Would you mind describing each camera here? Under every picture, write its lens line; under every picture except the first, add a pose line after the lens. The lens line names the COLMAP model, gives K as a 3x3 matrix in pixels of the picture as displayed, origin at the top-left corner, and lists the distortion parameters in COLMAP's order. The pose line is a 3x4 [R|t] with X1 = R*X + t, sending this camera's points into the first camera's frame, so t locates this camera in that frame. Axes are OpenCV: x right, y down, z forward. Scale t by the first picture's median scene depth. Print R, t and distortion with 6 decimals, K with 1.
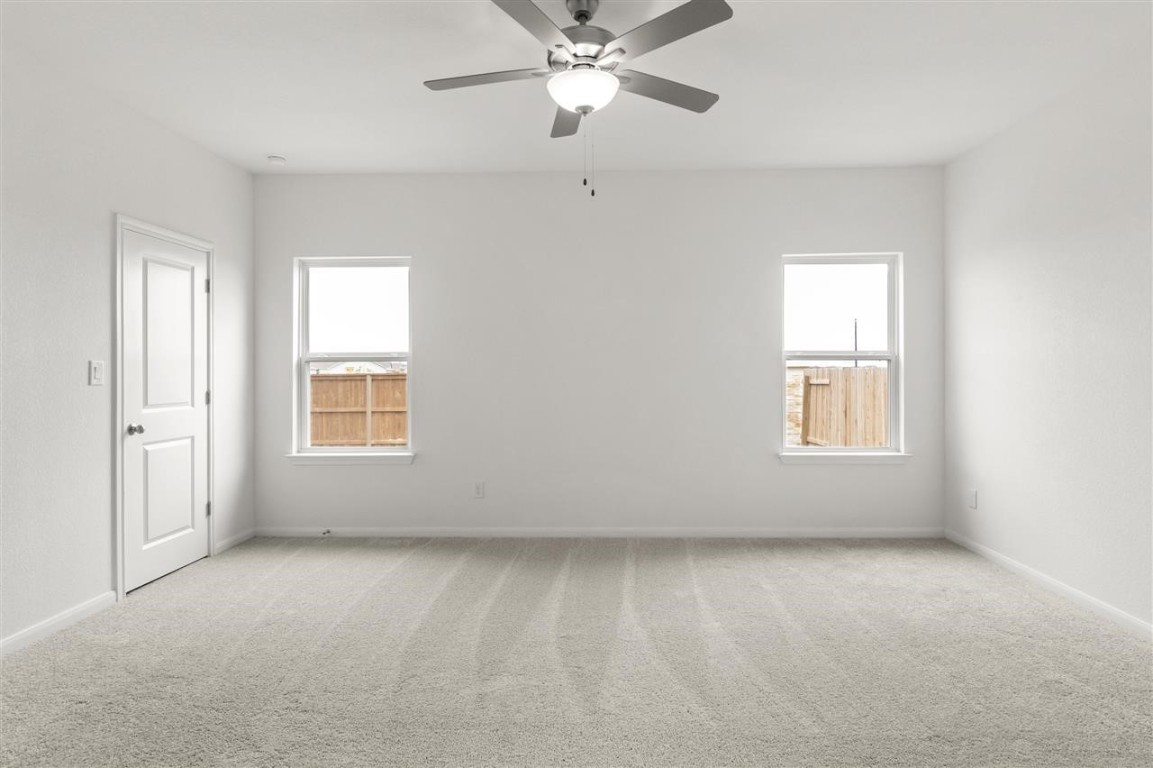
lens RADIAL K [[601.1, 0, 576.5], [0, 601.1, 384.0], [0, 0, 1]] dist [-0.001312, 0.000562]
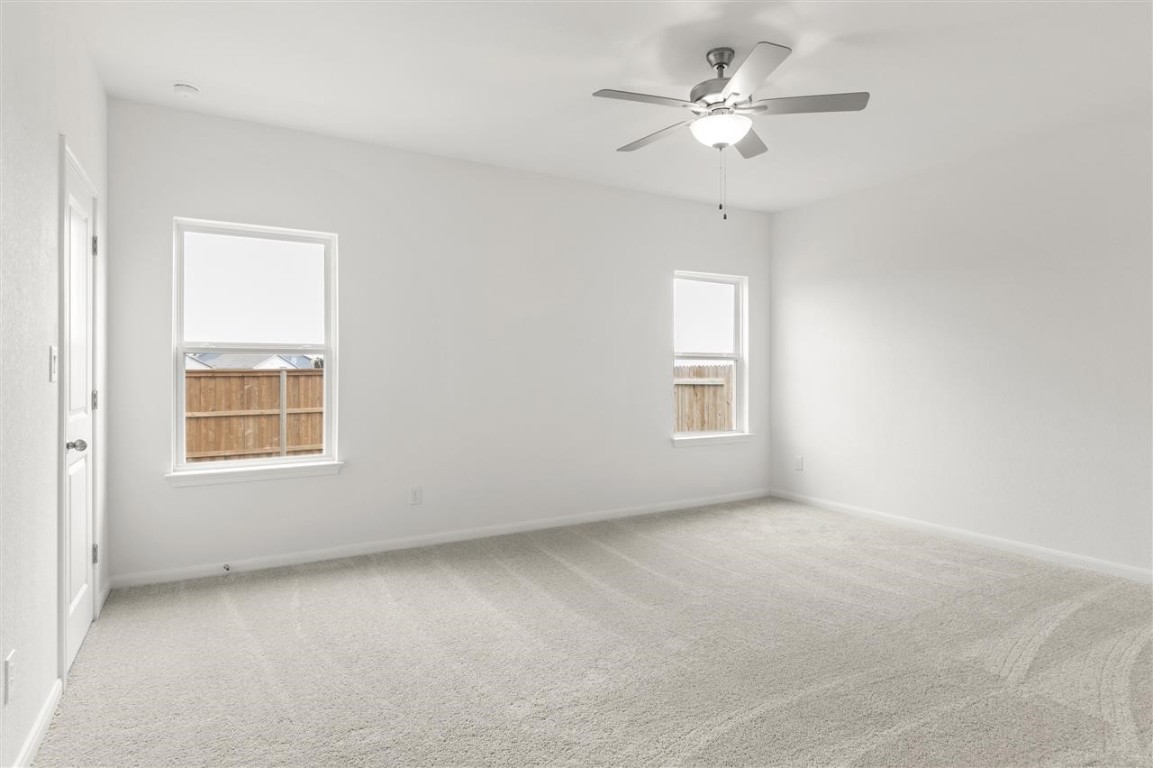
lens RADIAL K [[615.6, 0, 591.7], [0, 615.6, 378.0], [0, 0, 1]] dist [-0.000809, -0.001239]
pose [[0.852409, -0.002007, 0.522872, -0.429380], [0.006821, 0.999950, -0.007281, 0.004826], [-0.522832, 0.009773, 0.852380, 0.051347]]
